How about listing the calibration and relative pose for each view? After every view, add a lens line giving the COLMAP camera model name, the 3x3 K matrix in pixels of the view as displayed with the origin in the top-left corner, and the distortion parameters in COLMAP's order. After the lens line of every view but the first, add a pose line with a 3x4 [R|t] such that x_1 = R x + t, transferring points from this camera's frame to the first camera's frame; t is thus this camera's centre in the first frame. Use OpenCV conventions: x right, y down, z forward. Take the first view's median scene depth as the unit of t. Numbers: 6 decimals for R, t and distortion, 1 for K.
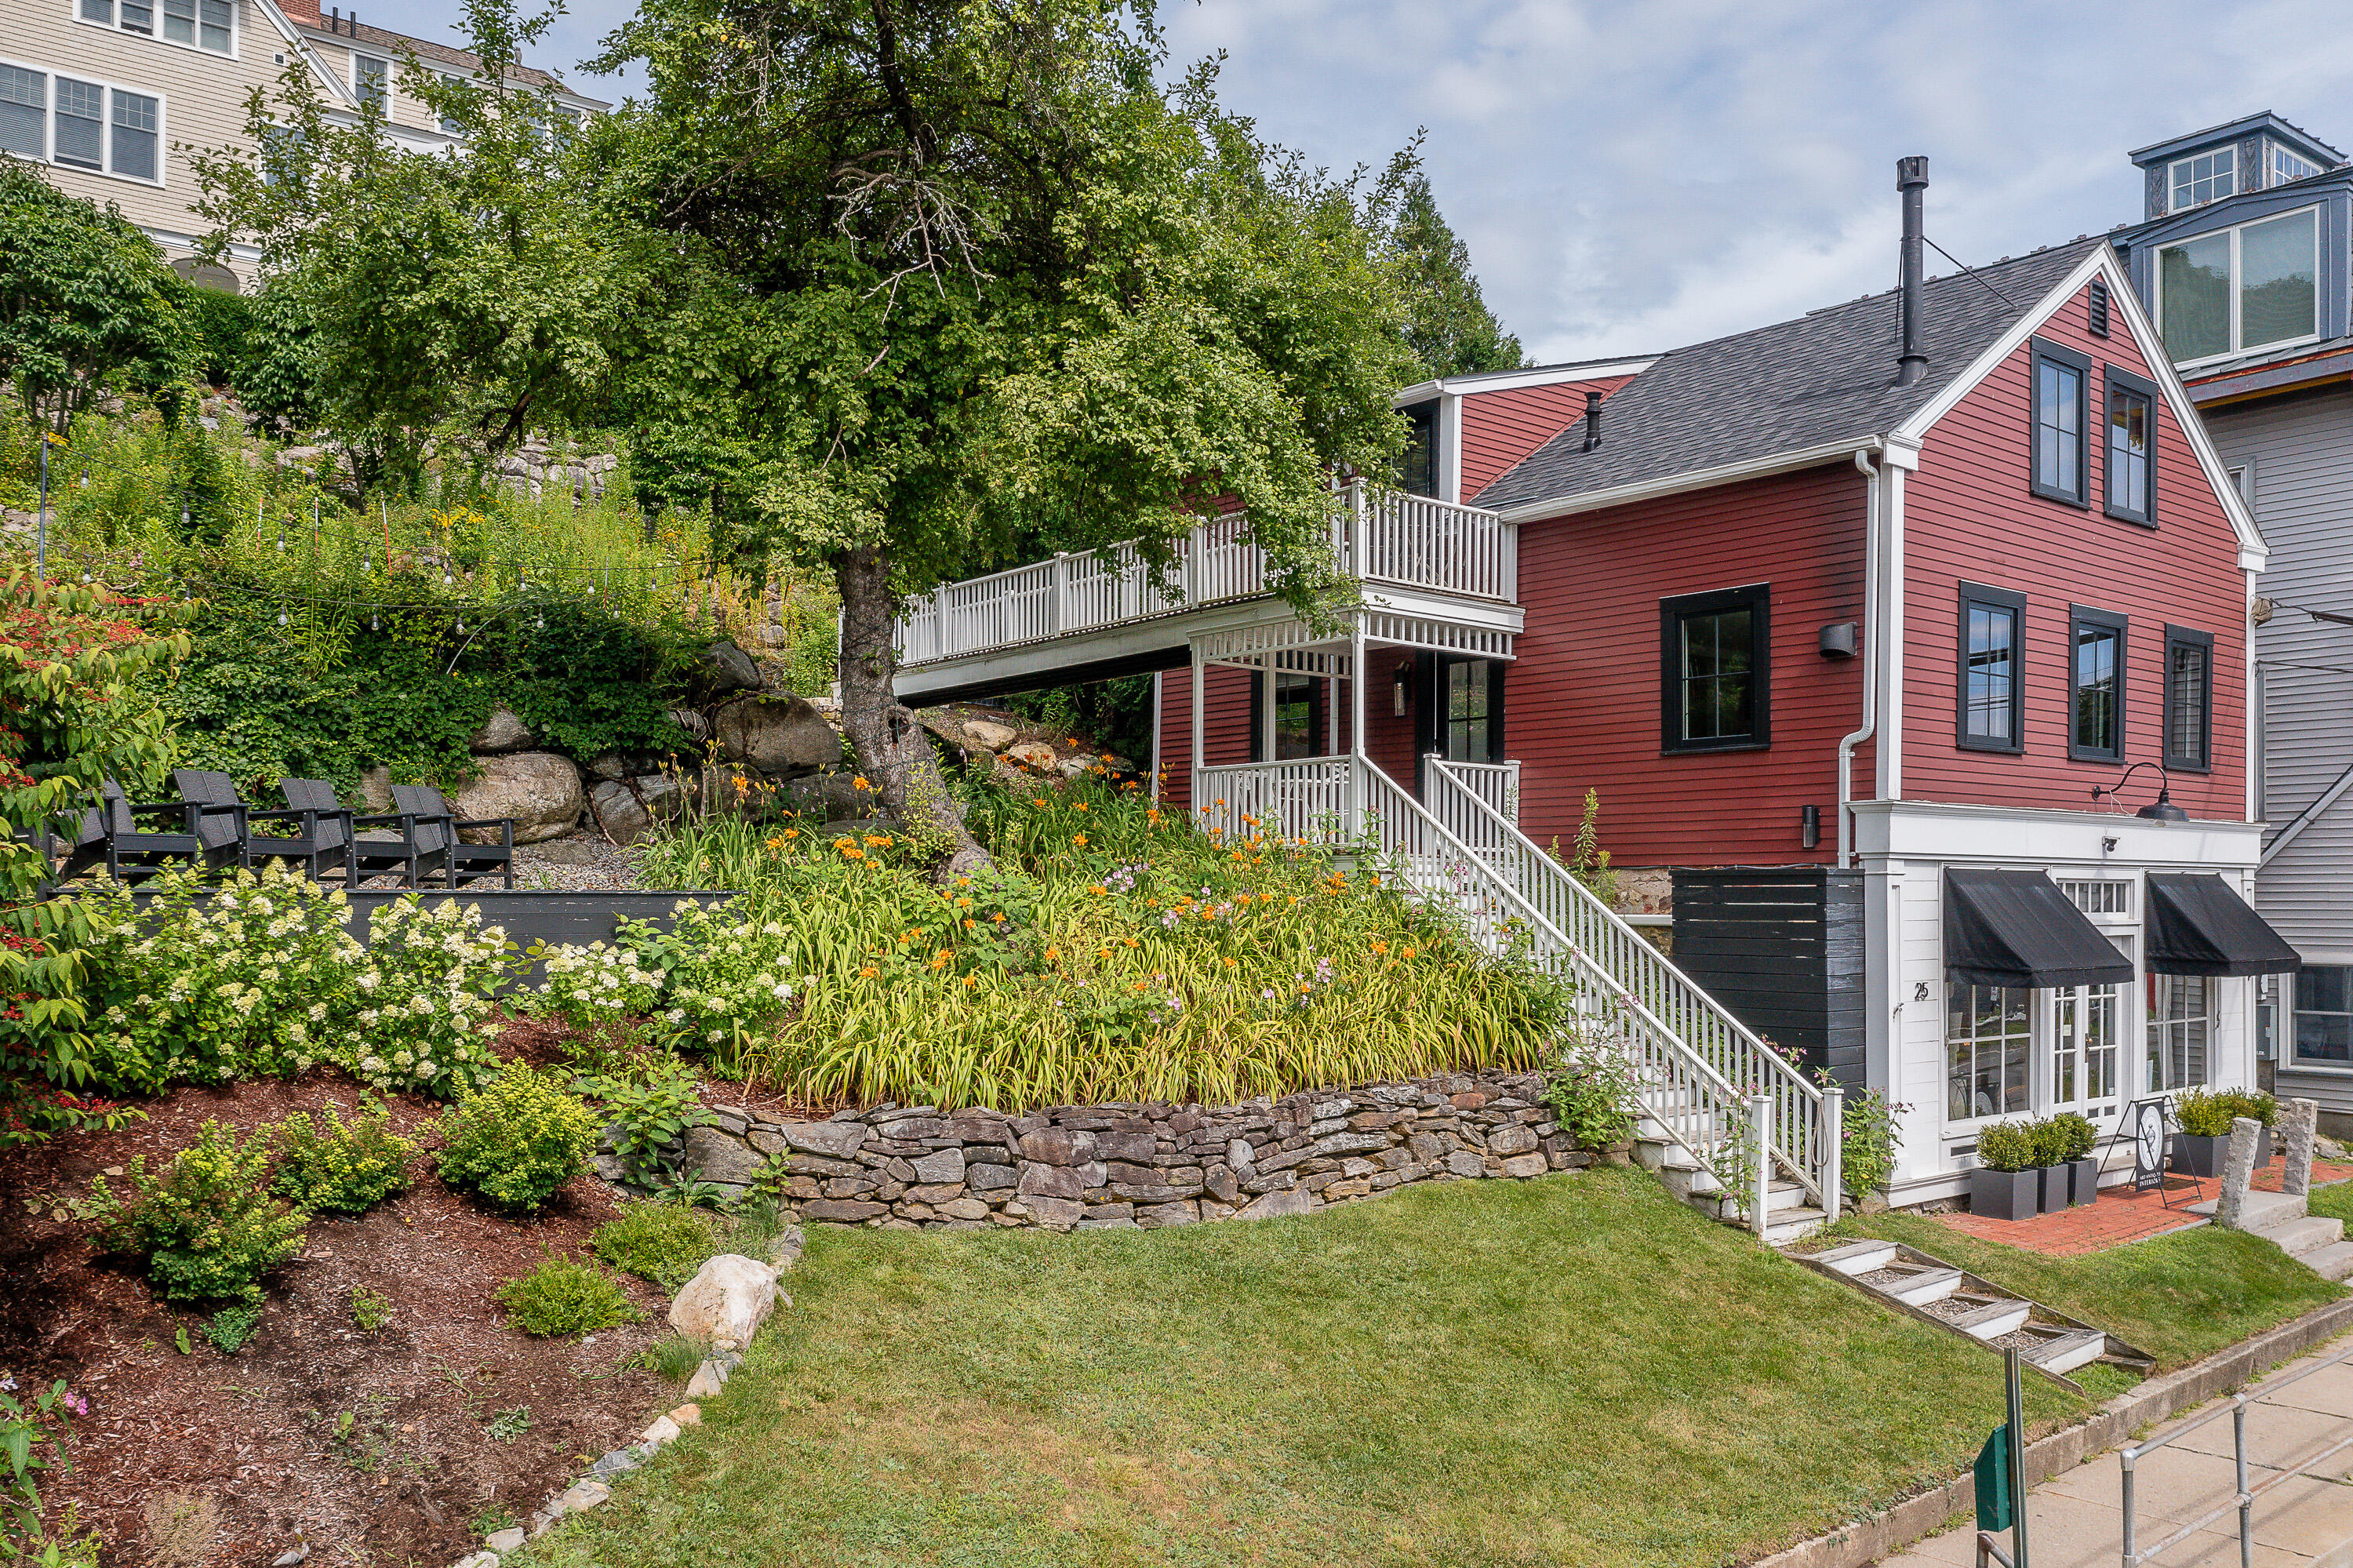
lens RADIAL K [[1881.3, 0, 1182.5], [0, 1881.3, 875.9], [0, 0, 1]] dist [-0.003724, -0.000747]
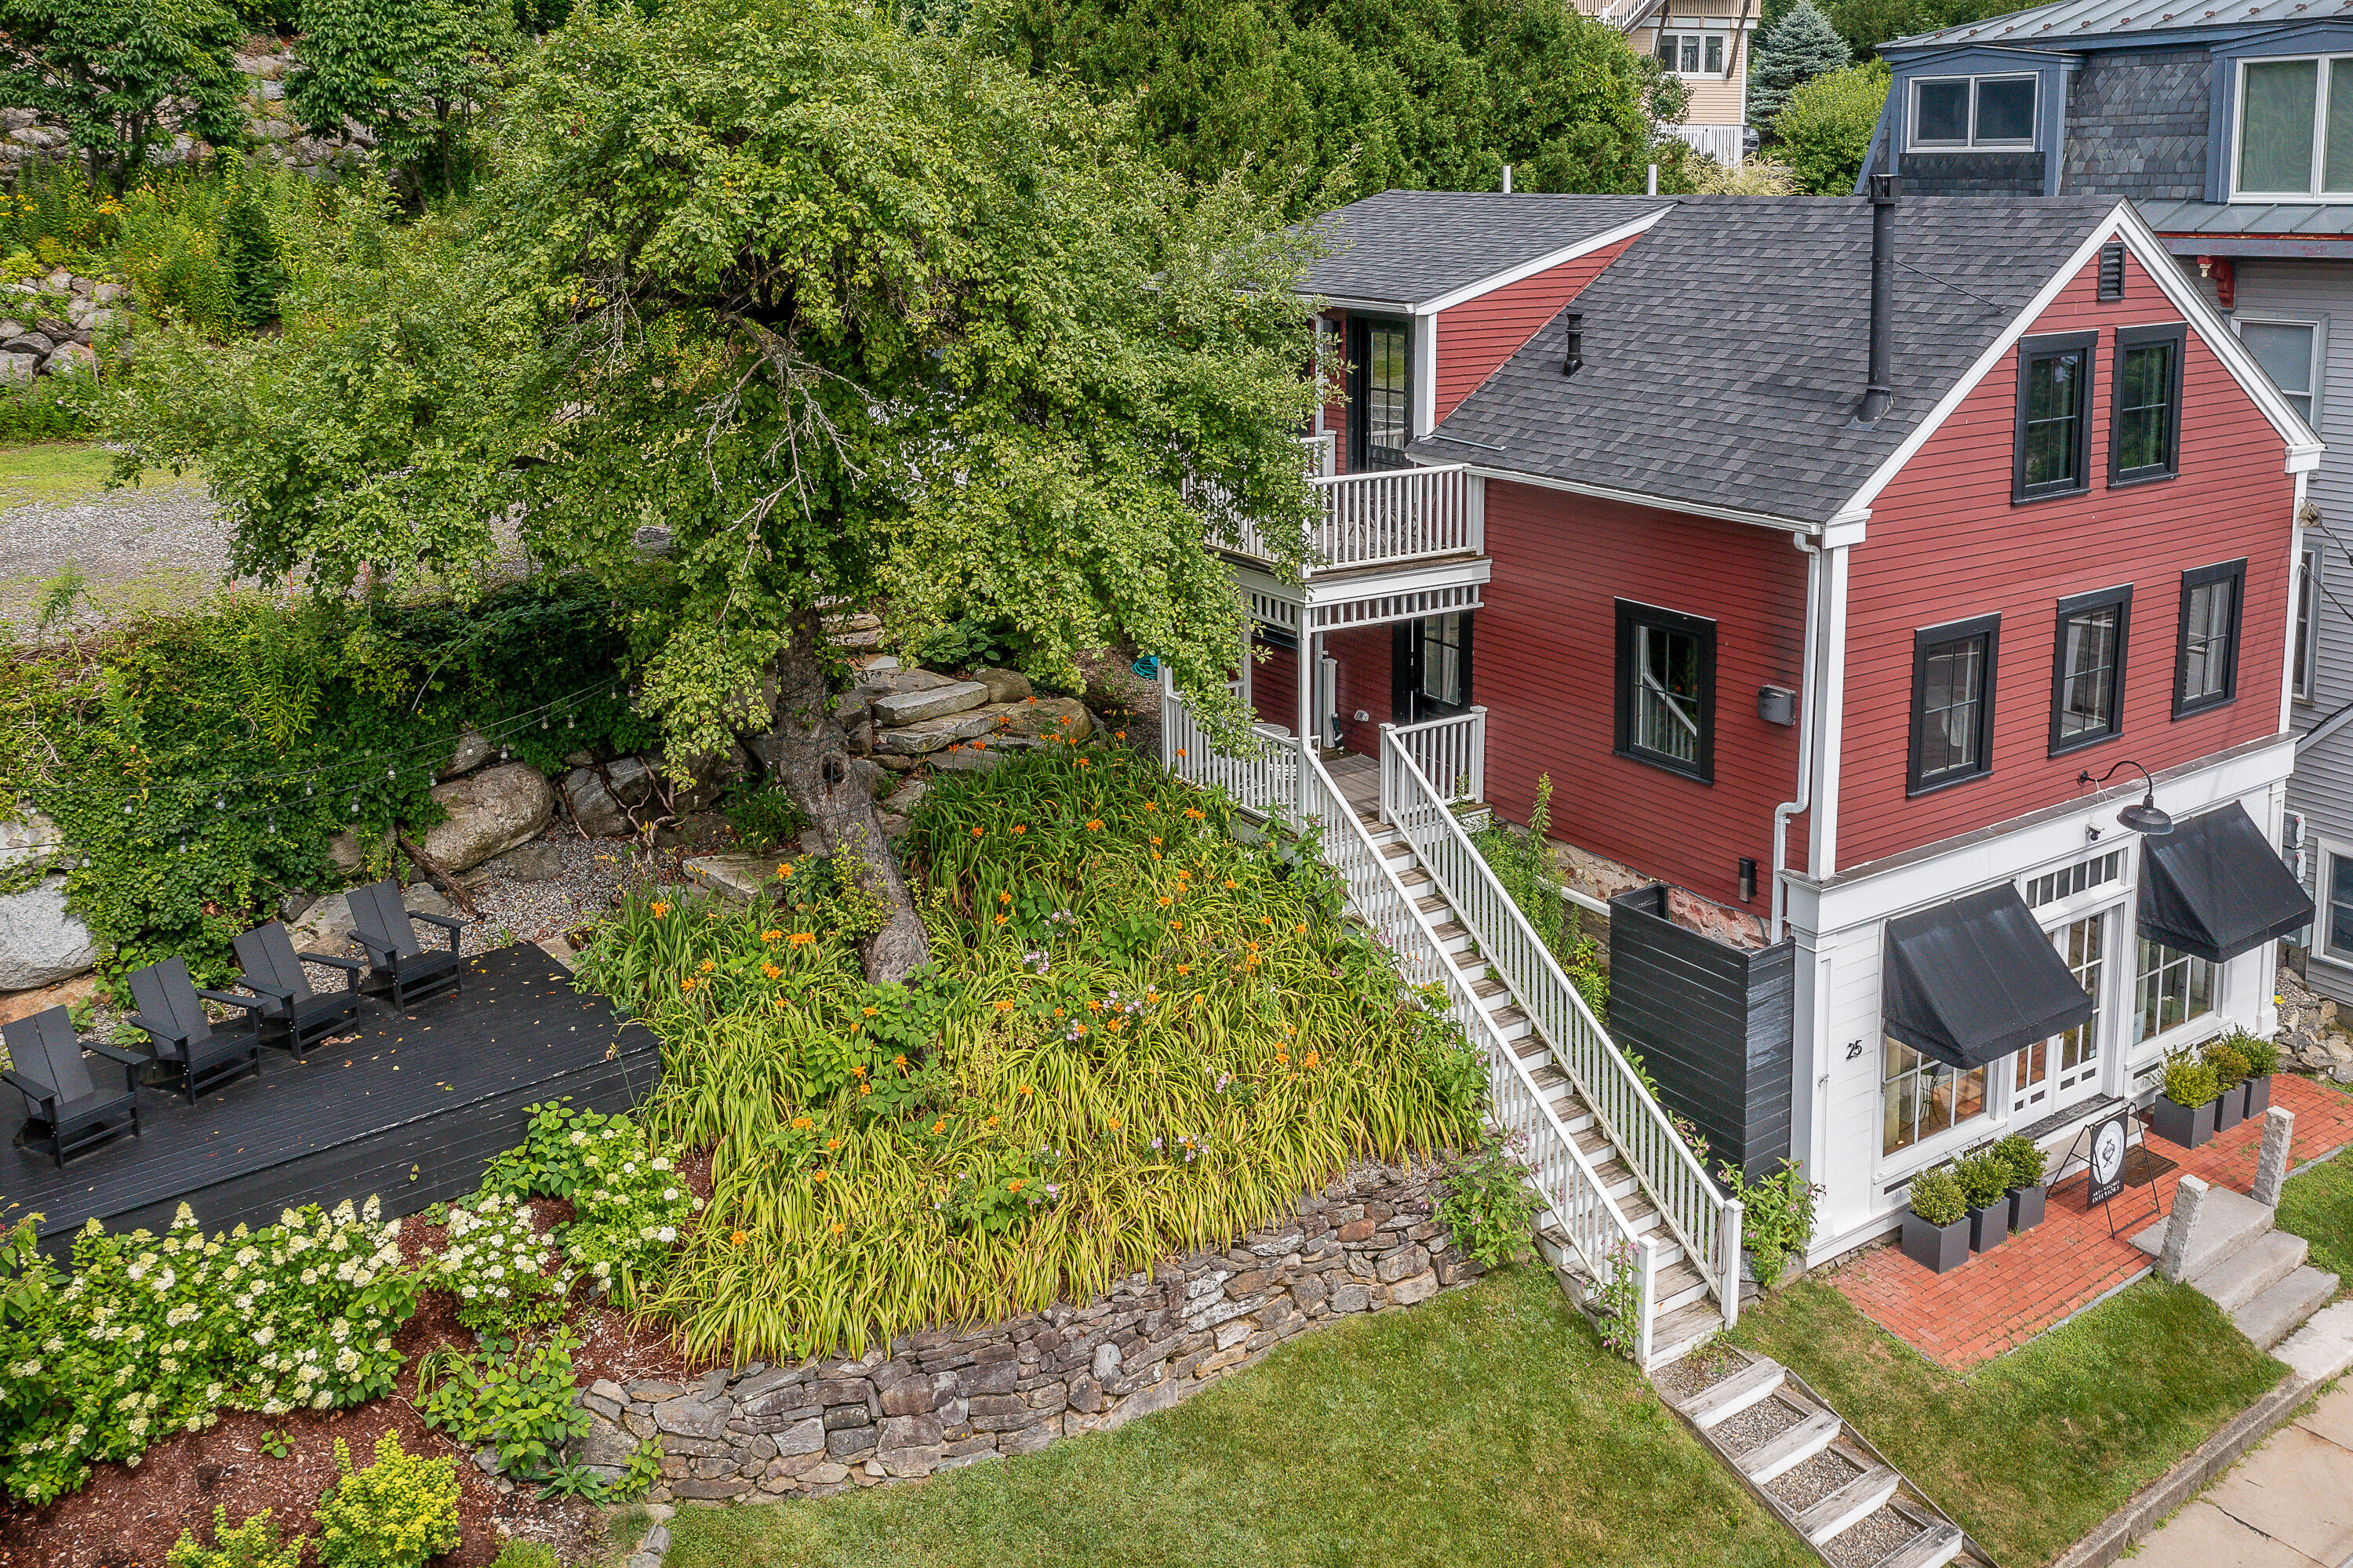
lens RADIAL K [[1936.3, 0, 1171.0], [0, 1936.3, 422.2], [0, 0, 1]] dist [-0.009310, 0.004977]
pose [[0.994439, -0.001046, -0.105312, 0.144935], [0.015240, 0.990855, 0.134071, -0.412962], [0.104209, -0.134930, 0.985360, 0.005420]]
